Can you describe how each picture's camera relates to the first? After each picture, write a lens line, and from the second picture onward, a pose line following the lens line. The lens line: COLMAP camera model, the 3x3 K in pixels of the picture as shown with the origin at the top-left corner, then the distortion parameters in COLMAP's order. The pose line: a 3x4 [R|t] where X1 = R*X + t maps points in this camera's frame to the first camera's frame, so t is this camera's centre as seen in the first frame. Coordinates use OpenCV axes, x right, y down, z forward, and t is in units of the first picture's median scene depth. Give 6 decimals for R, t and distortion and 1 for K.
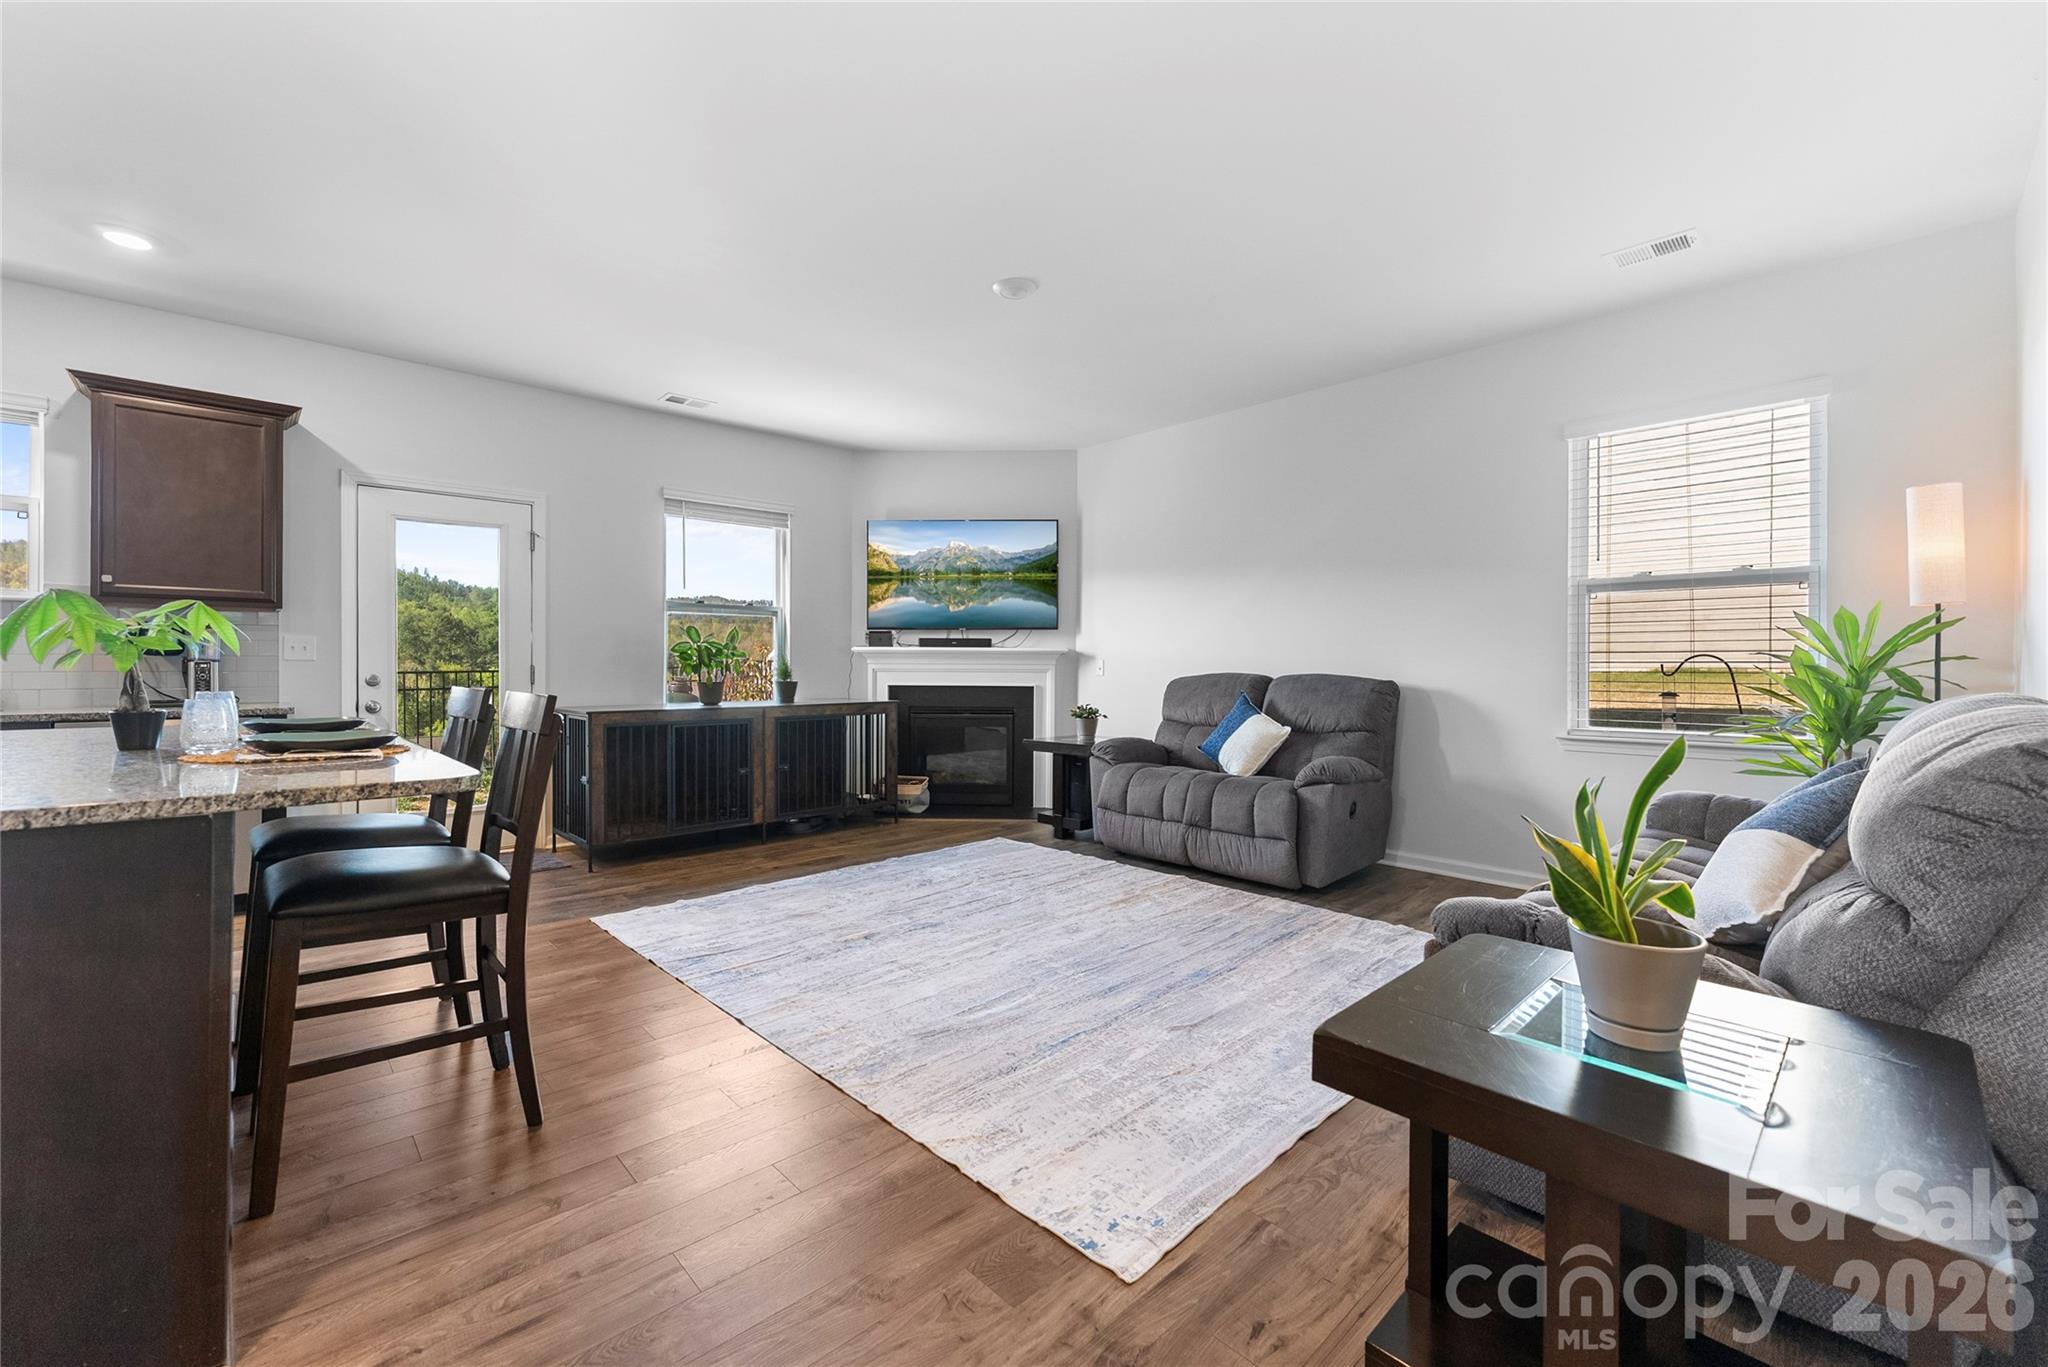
lens RADIAL K [[830.5, 0, 1026.3], [0, 830.5, 668.0], [0, 0, 1]] dist [0.001300, -0.000139]
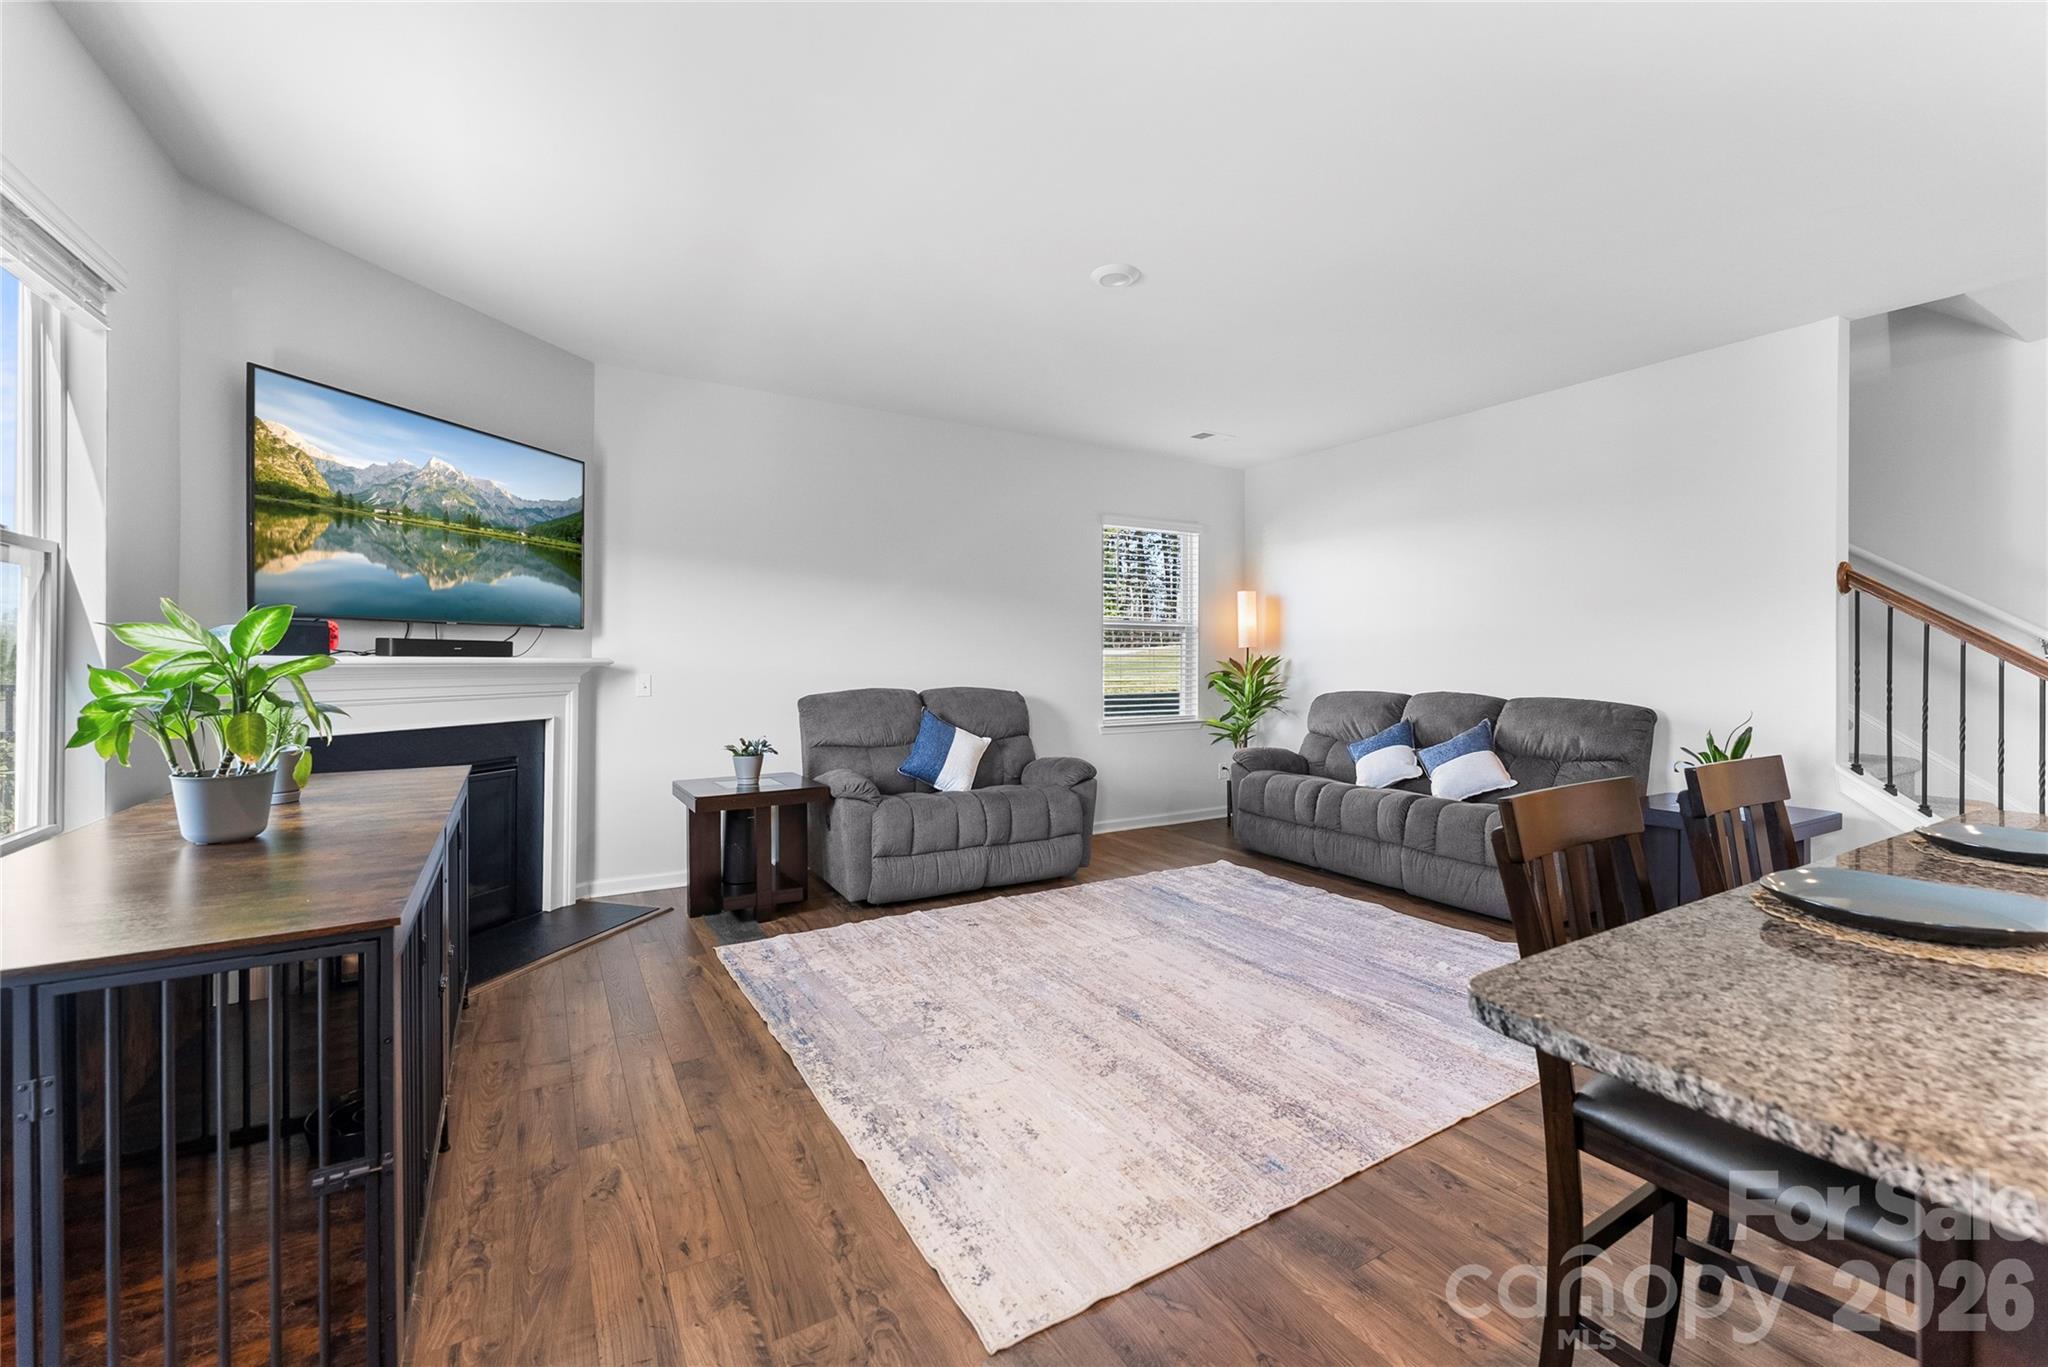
lens RADIAL K [[830.5, 0, 1026.3], [0, 830.5, 668.0], [0, 0, 1]] dist [0.001300, -0.000139]
pose [[0.224815, -0.016966, 0.974254, -0.606954], [-0.005638, 0.999809, 0.018712, -0.034555], [-0.974385, -0.009699, 0.224676, 0.586703]]
